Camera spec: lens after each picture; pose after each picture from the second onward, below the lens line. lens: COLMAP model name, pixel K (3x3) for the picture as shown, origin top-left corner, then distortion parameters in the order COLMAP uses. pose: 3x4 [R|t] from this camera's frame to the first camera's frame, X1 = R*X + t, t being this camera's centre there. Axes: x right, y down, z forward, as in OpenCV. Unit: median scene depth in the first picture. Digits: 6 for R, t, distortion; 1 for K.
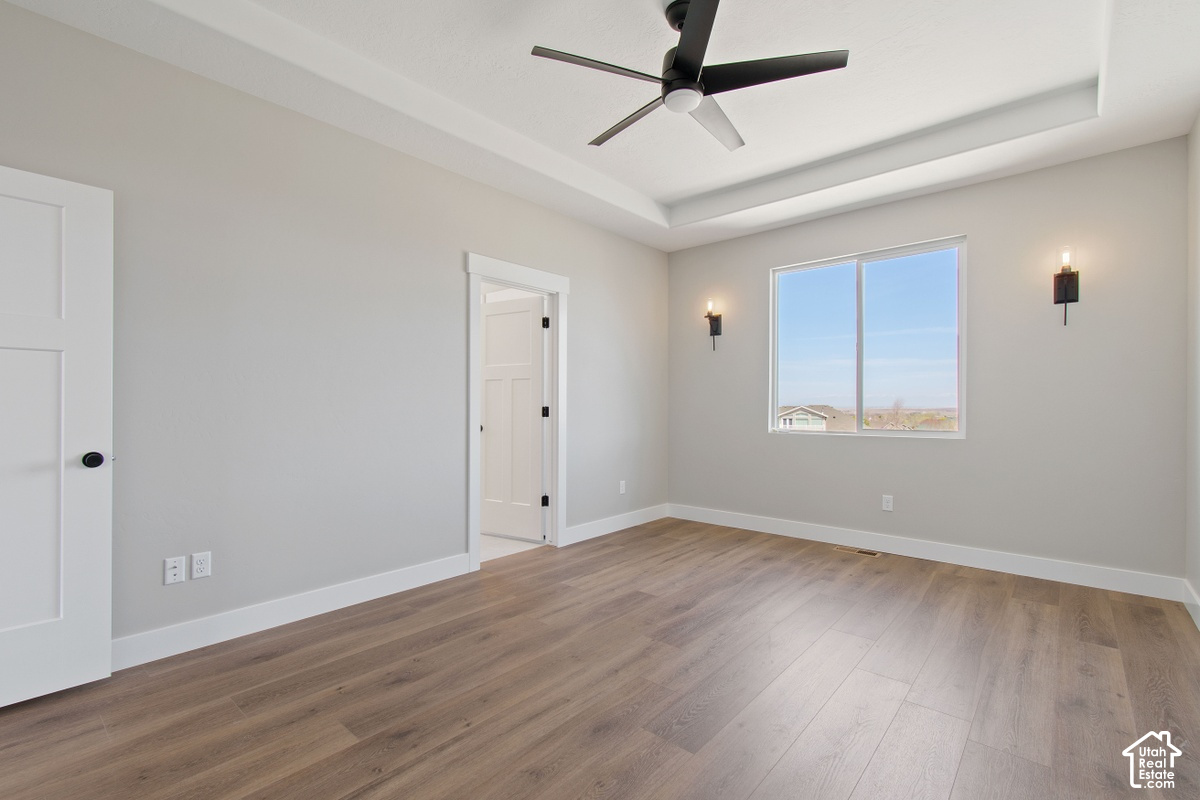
lens RADIAL K [[540.5, 0, 597.4], [0, 540.5, 405.4], [0, 0, 1]] dist [0.007926, -0.003116]
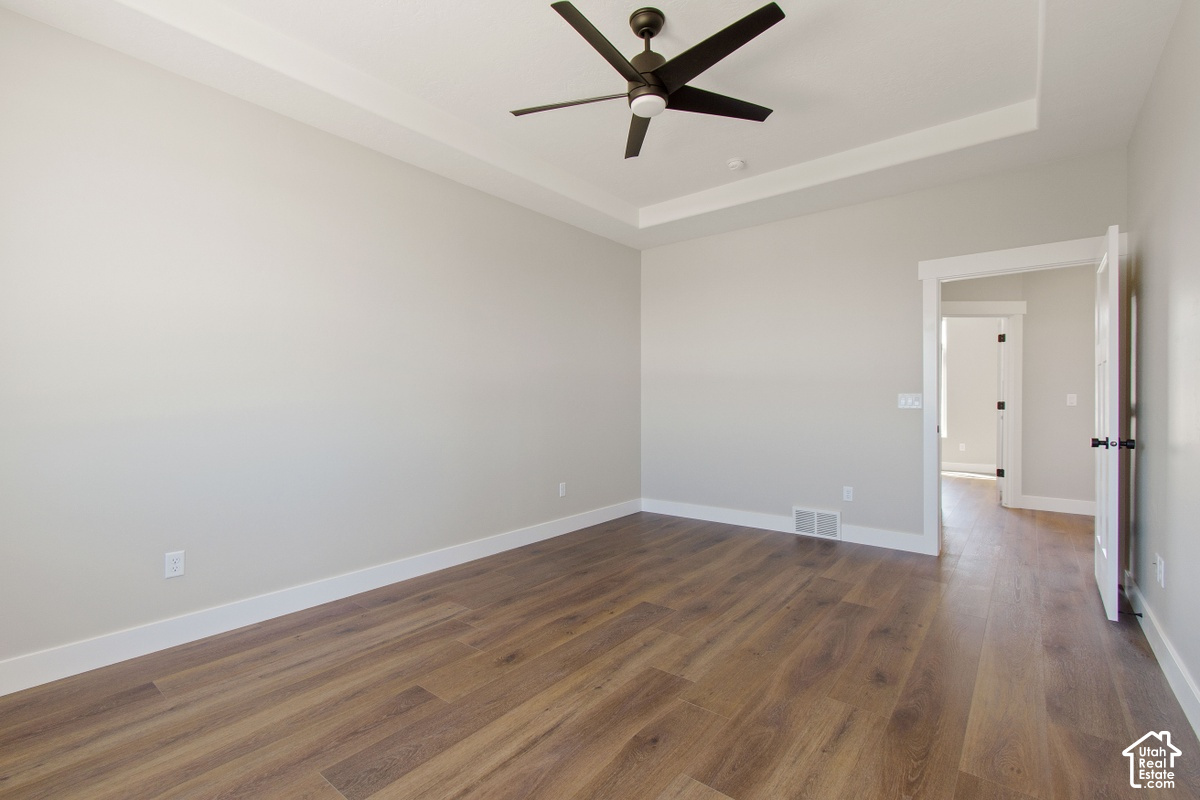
lens RADIAL K [[540.5, 0, 595.5], [0, 540.5, 400.4], [0, 0, 1]] dist [0.007926, -0.003116]
pose [[-0.999164, 0.000282, -0.040886, 0.204041], [0.000205, 0.999998, 0.001884, -0.003204], [0.040887, 0.001874, -0.999162, 1.372885]]
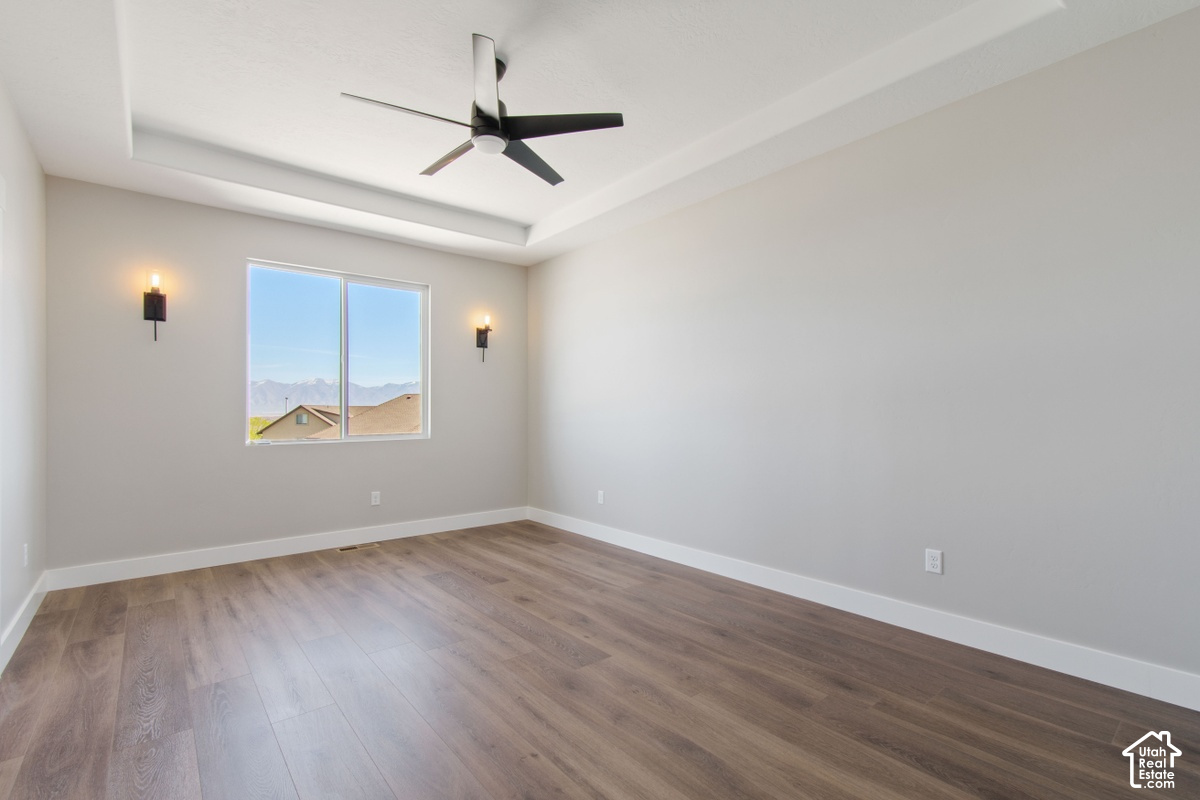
lens RADIAL K [[540.5, 0, 610.4], [0, 540.5, 414.3], [0, 0, 1]] dist [0.007926, -0.003116]
pose [[0.151387, -0.006299, 0.988454, -0.622842], [0.004196, 0.999975, 0.005729, -0.004102], [-0.988466, 0.003280, 0.151410, 0.394497]]
